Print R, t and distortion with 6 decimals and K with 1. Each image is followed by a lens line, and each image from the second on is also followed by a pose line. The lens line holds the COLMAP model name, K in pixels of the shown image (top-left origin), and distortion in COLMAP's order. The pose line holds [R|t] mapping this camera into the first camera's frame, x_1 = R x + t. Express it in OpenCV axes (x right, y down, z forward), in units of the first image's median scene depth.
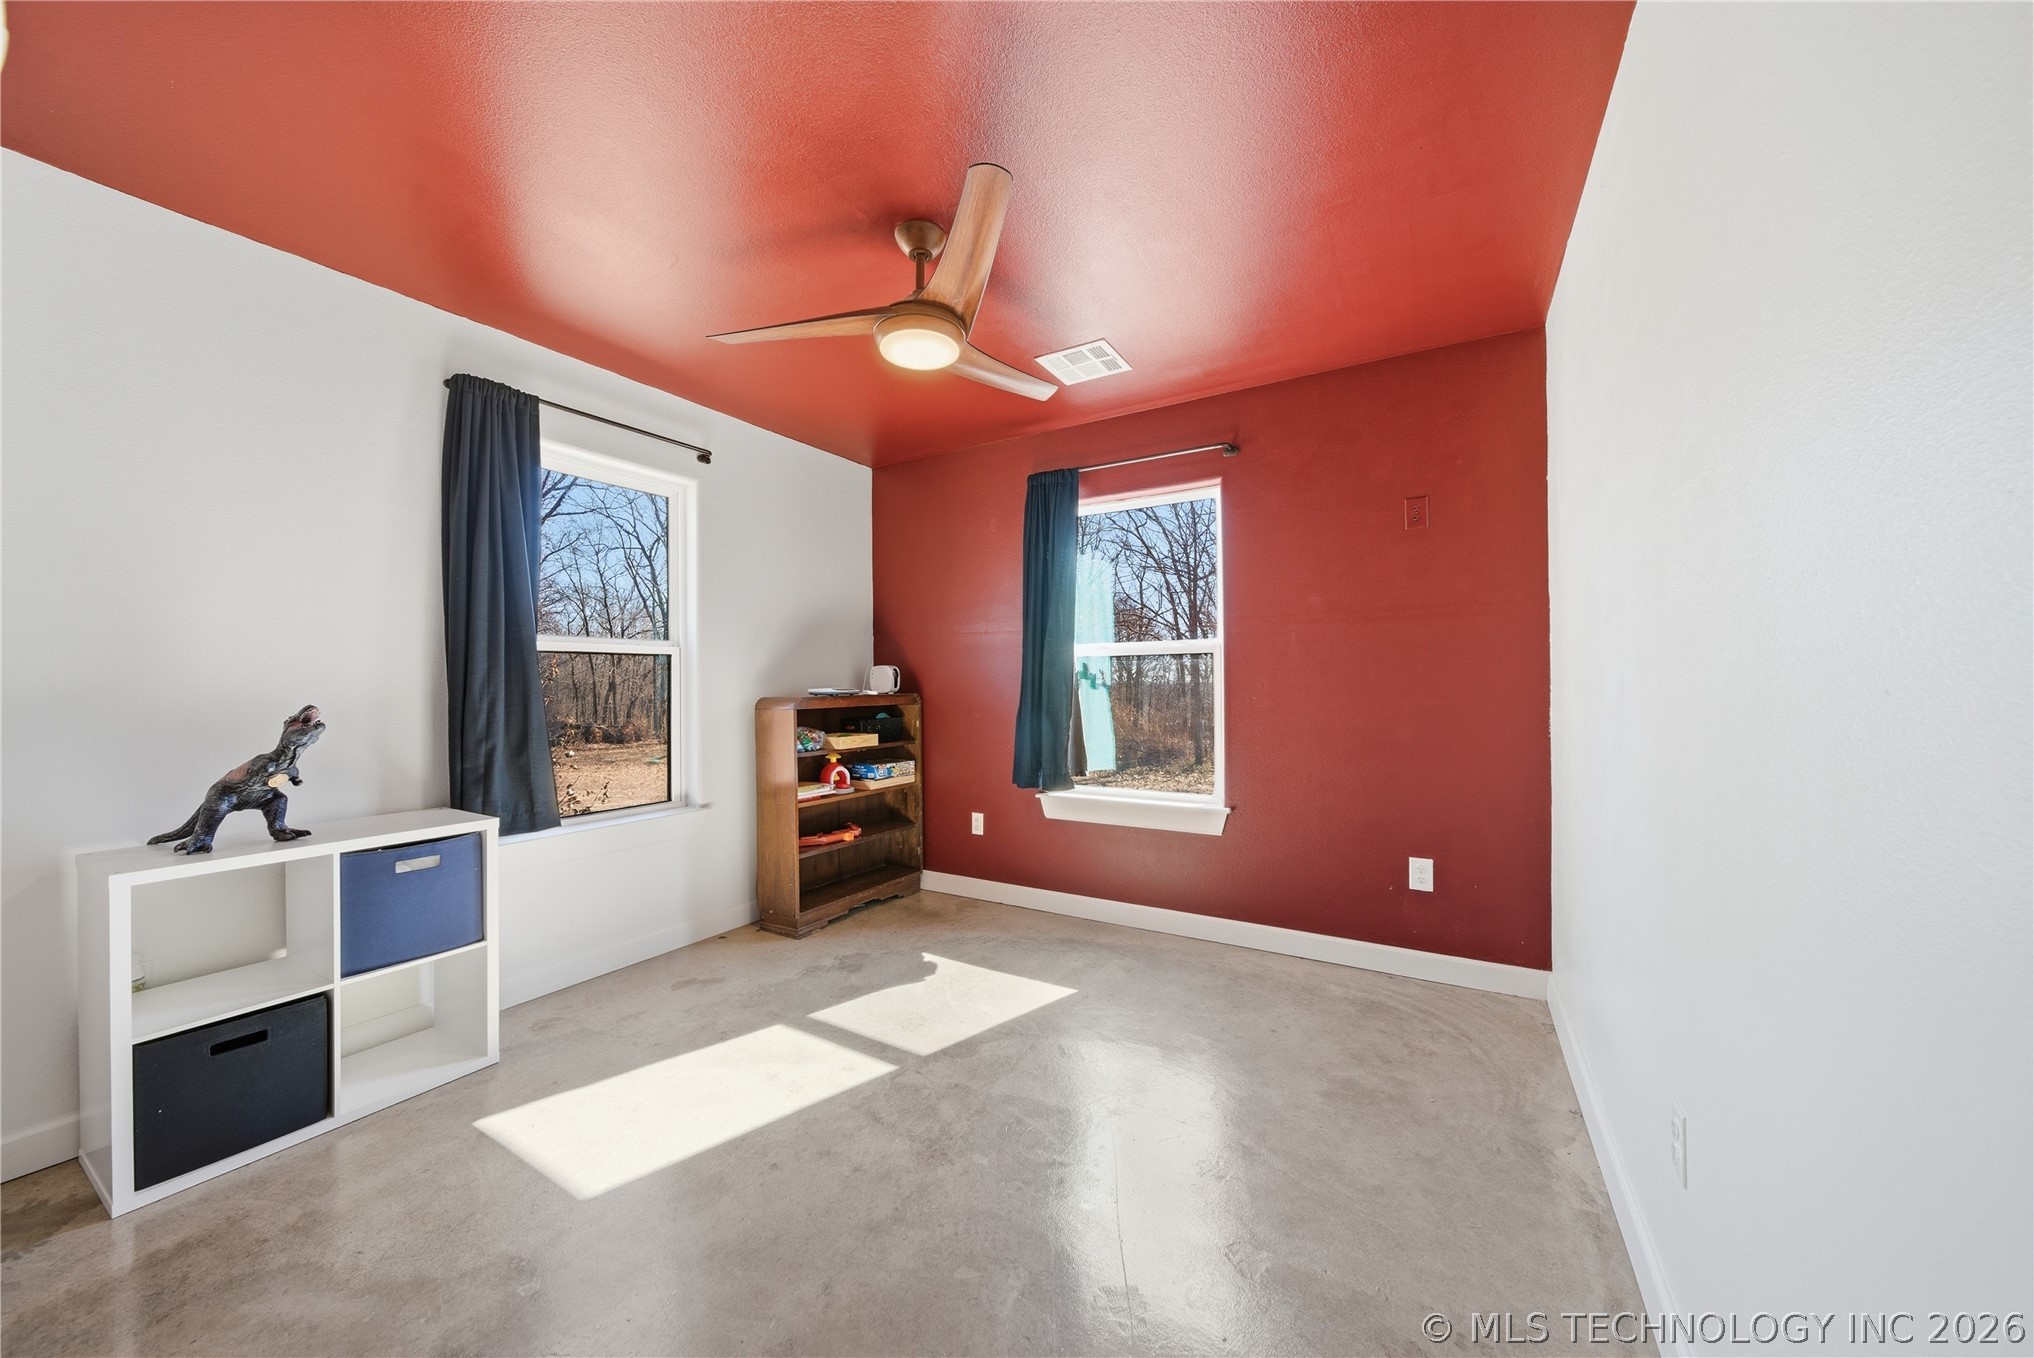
lens RADIAL K [[718.5, 0, 1011.7], [0, 718.5, 675.9], [0, 0, 1]] dist [0.000161, -0.000542]
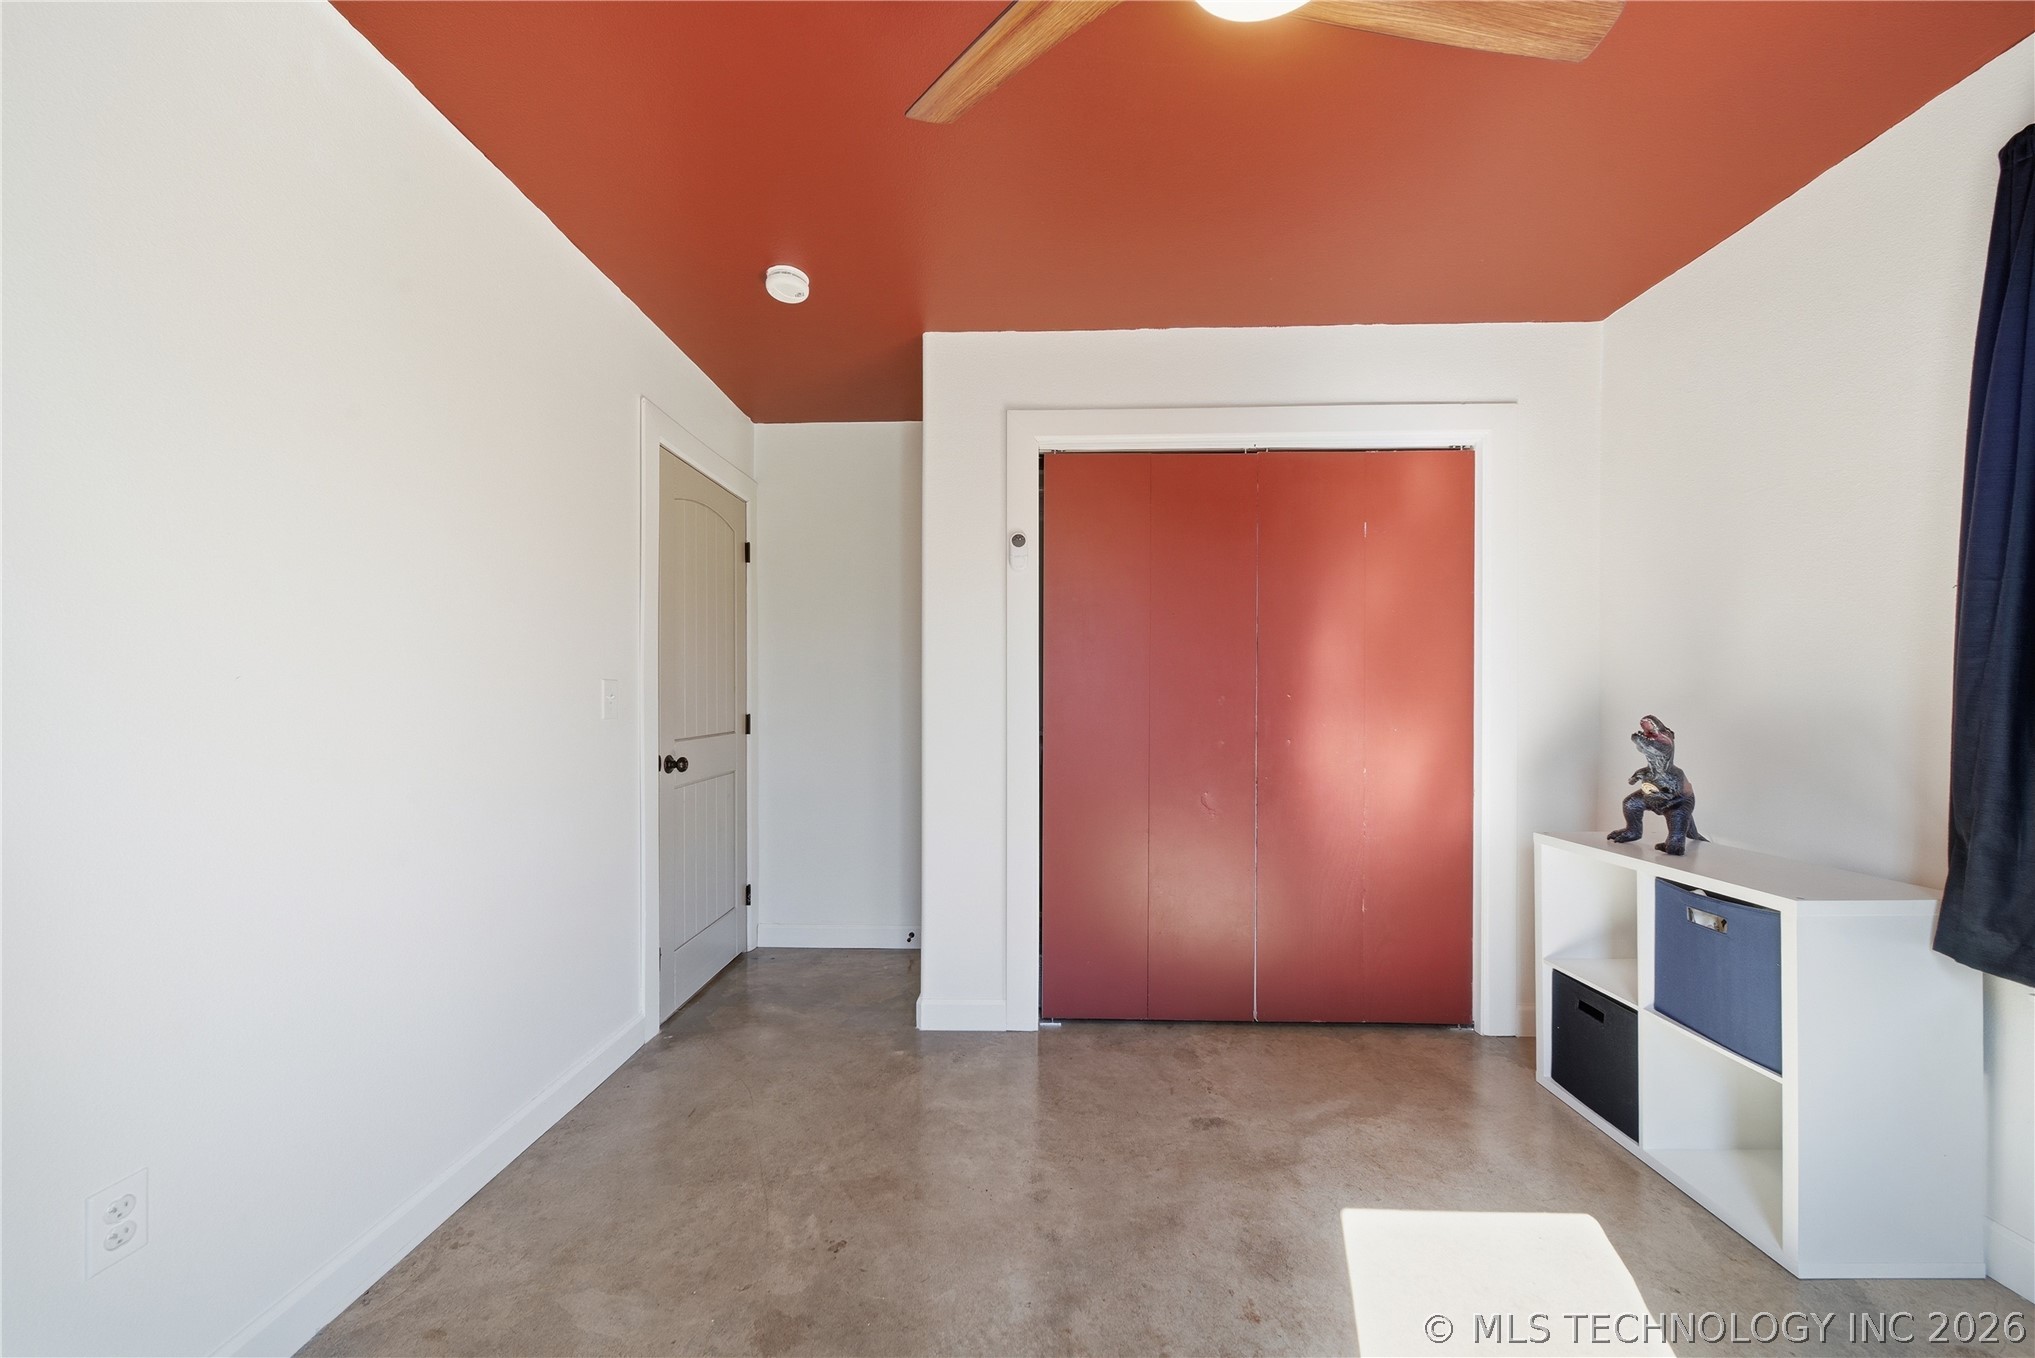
lens RADIAL K [[718.8, 0, 1020.5], [0, 718.8, 699.1], [0, 0, 1]] dist [0.000161, -0.000542]
pose [[-0.864723, 0.003328, -0.502237, 0.292934], [0.011959, 0.999831, -0.013966, 0.022947], [0.502106, -0.018083, -0.864617, 1.651170]]
